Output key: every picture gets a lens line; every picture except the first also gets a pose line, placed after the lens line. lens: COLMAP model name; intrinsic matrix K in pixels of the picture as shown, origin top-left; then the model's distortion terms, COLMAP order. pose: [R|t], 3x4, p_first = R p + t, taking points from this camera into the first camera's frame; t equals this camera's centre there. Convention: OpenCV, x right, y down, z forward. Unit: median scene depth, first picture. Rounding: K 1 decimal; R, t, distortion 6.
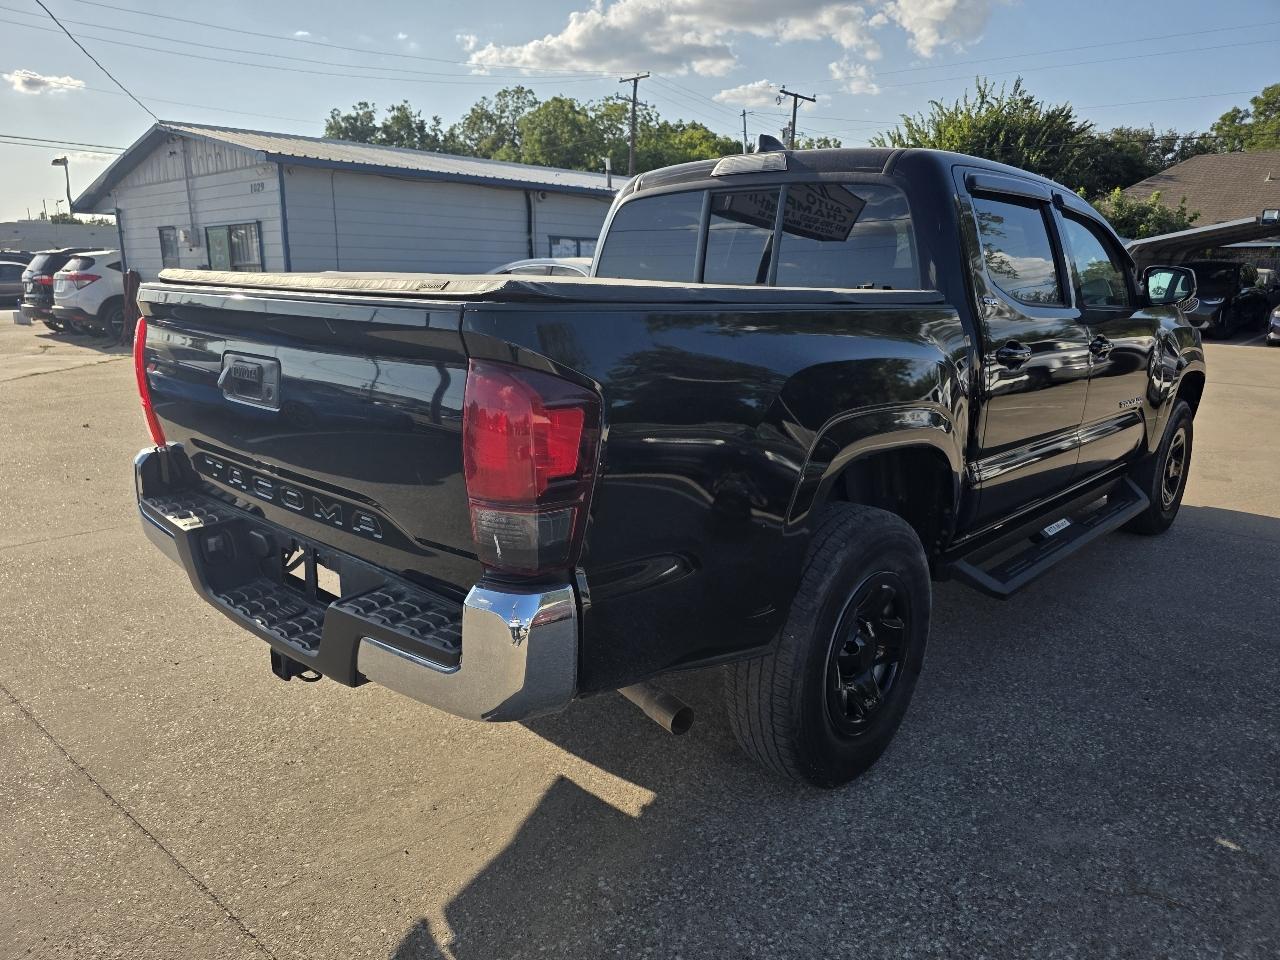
lens RADIAL K [[864.6, 0, 652.4], [0, 864.6, 484.1], [0, 0, 1]] dist [0.043175, -0.041561]
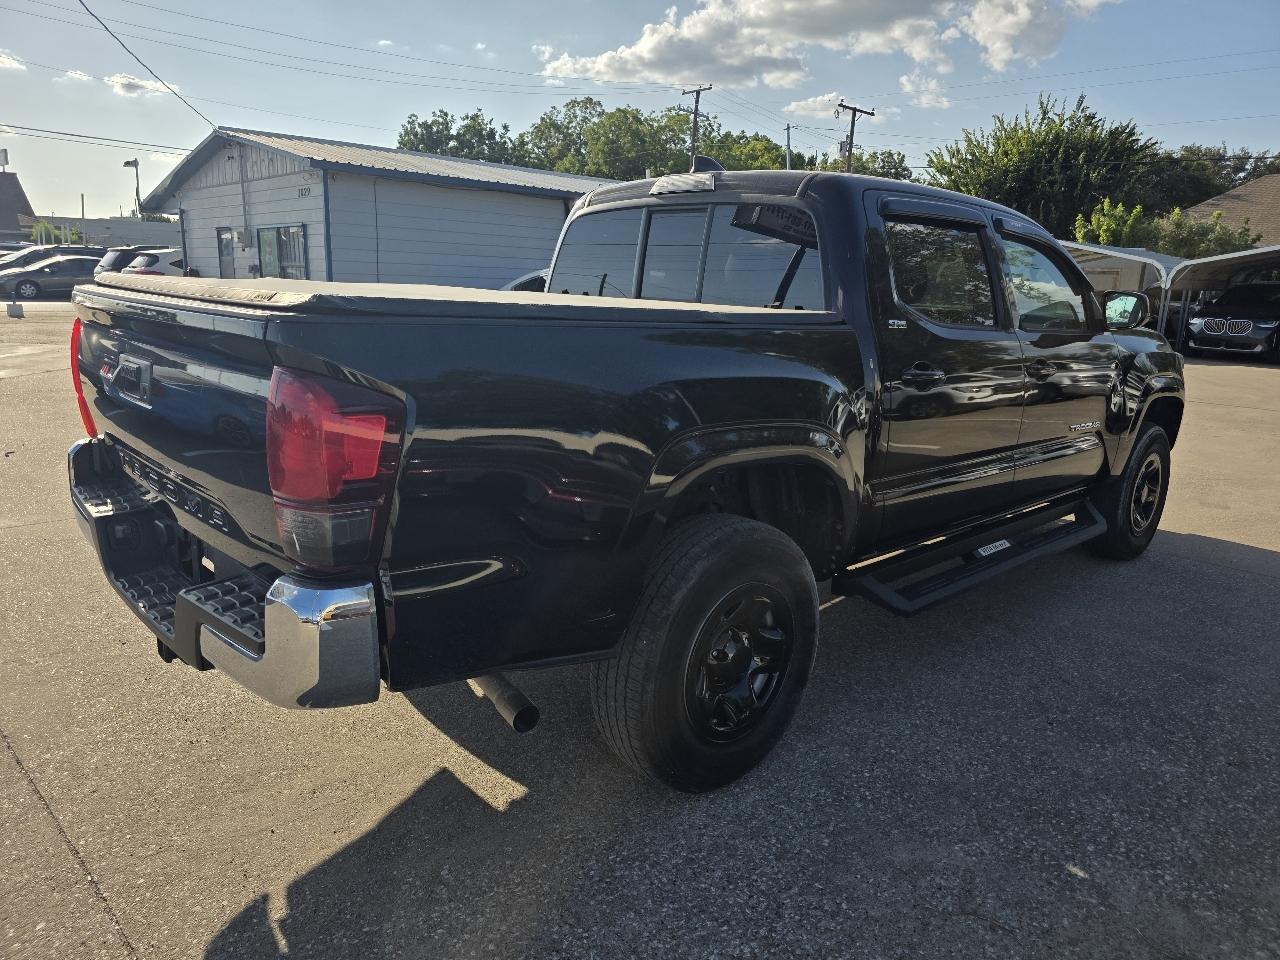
lens RADIAL K [[864.6, 0, 662.6], [0, 864.6, 469.6], [0, 0, 1]] dist [0.043175, -0.041561]
pose [[0.997853, 0.035280, -0.055171, 0.158626], [-0.036589, 0.999068, -0.022896, -0.004335], [0.054312, 0.024866, 0.998214, -0.023692]]
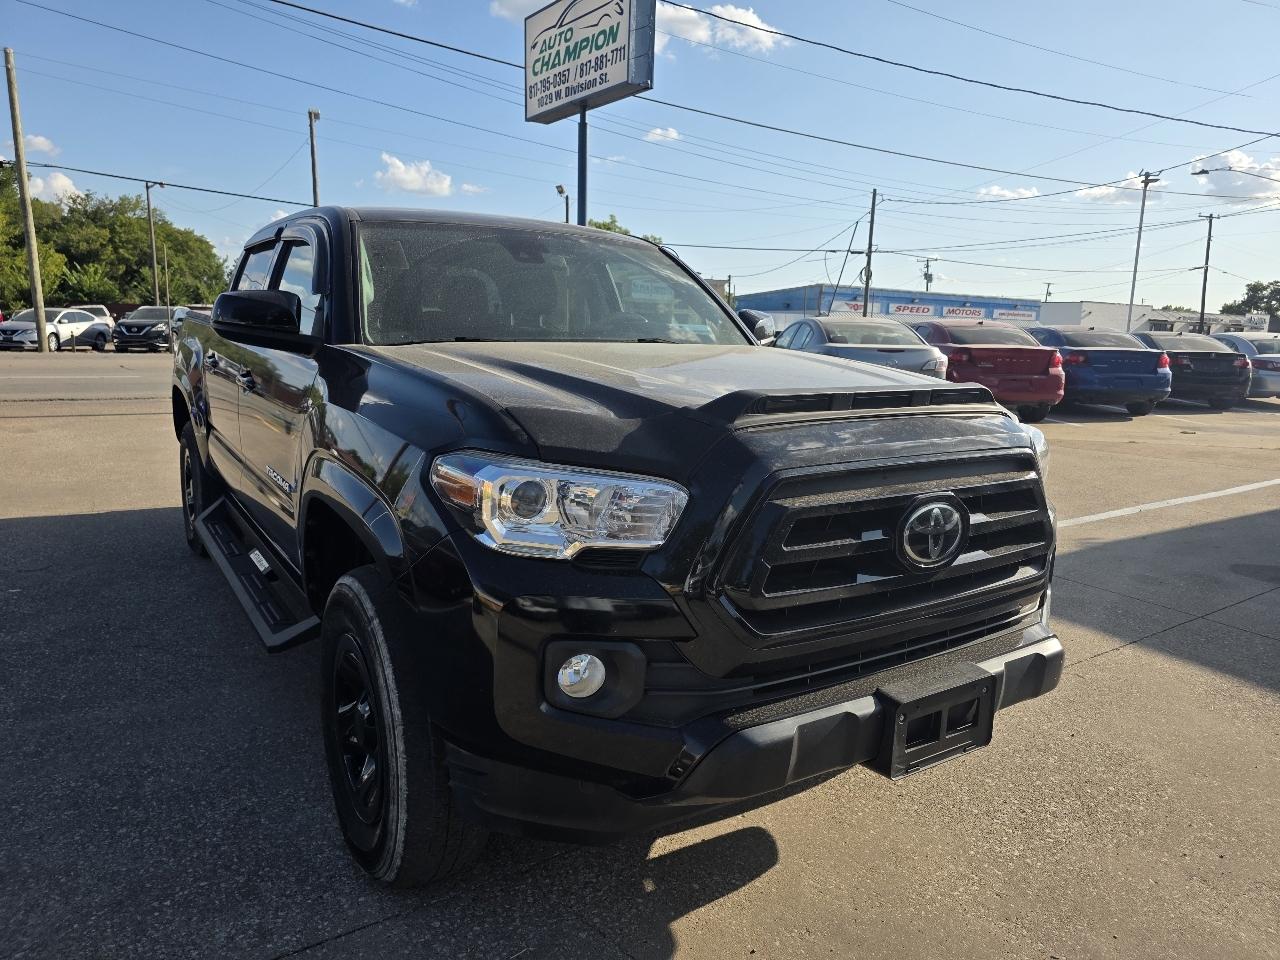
lens RADIAL K [[864.6, 0, 646.9], [0, 864.6, 479.5], [0, 0, 1]] dist [0.043175, -0.041561]
pose [[-0.250146, 0.148891, -0.956691, 1.479622], [-0.257954, 0.942142, 0.214074, -0.413676], [0.933213, 0.300332, -0.197266, 1.822241]]
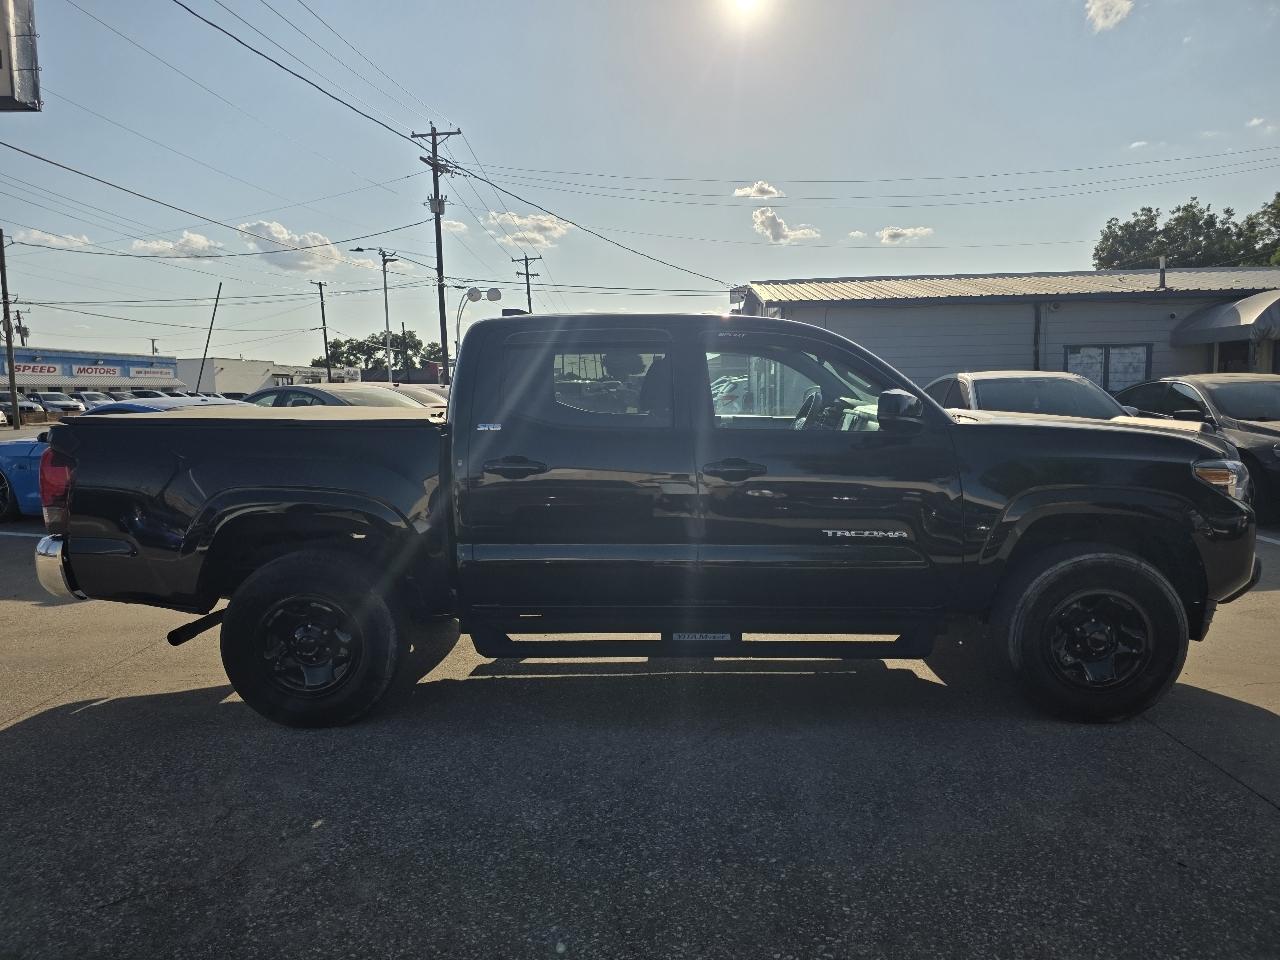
lens RADIAL K [[864.6, 0, 654.3], [0, 864.6, 490.1], [0, 0, 1]] dist [0.043175, -0.041561]
pose [[0.658418, 0.066532, -0.749706, 1.381884], [-0.152949, 0.987129, -0.046722, -0.078867], [0.736948, 0.145429, 0.660119, 0.293902]]
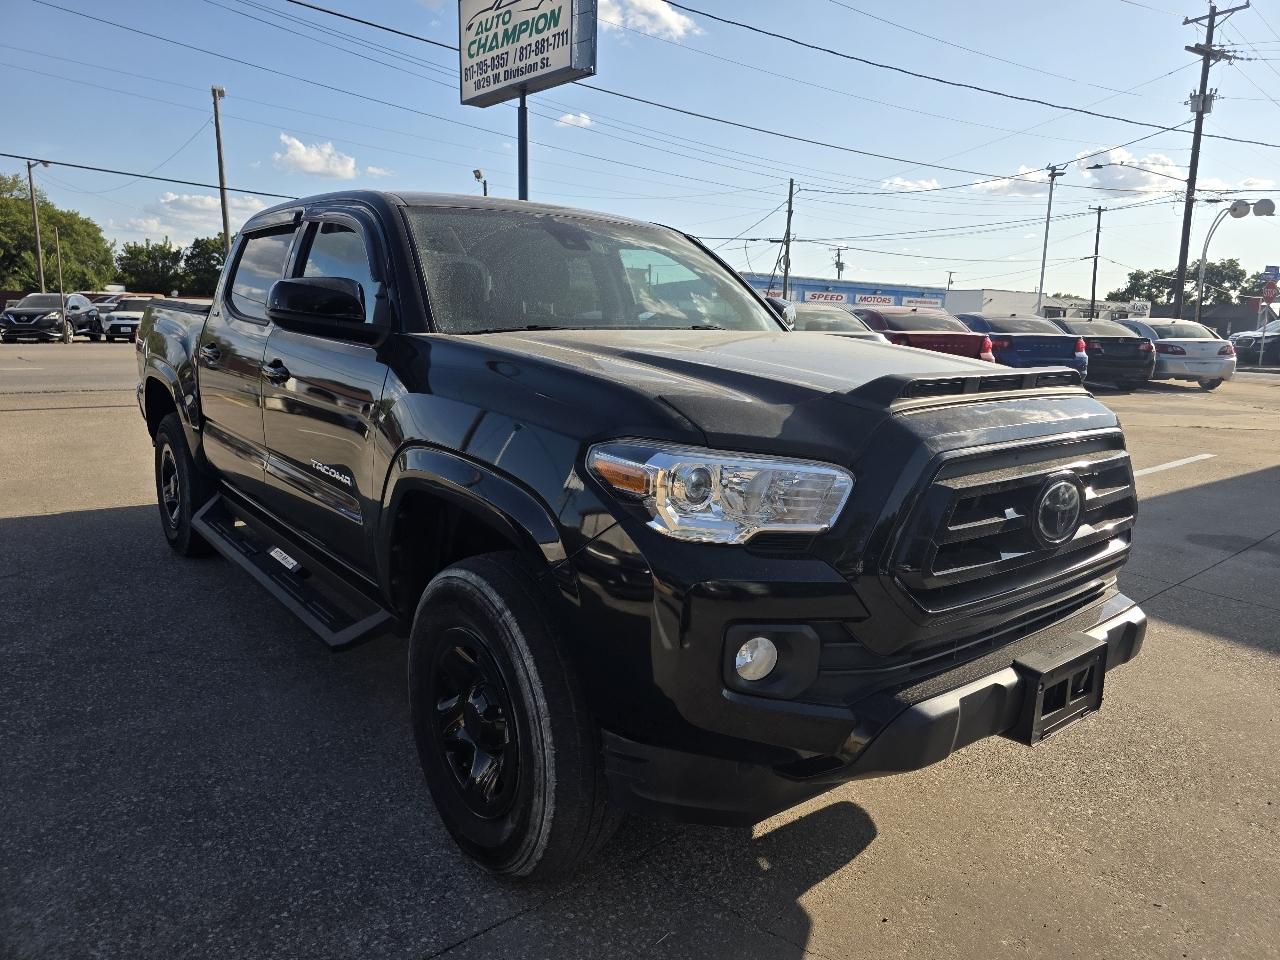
lens RADIAL K [[864.6, 0, 653.0], [0, 864.6, 471.7], [0, 0, 1]] dist [0.043175, -0.041561]
pose [[-0.148751, 0.158298, -0.976122, 1.515253], [-0.259364, 0.946301, 0.192987, -0.374772], [0.954255, 0.281878, -0.099707, 1.680187]]
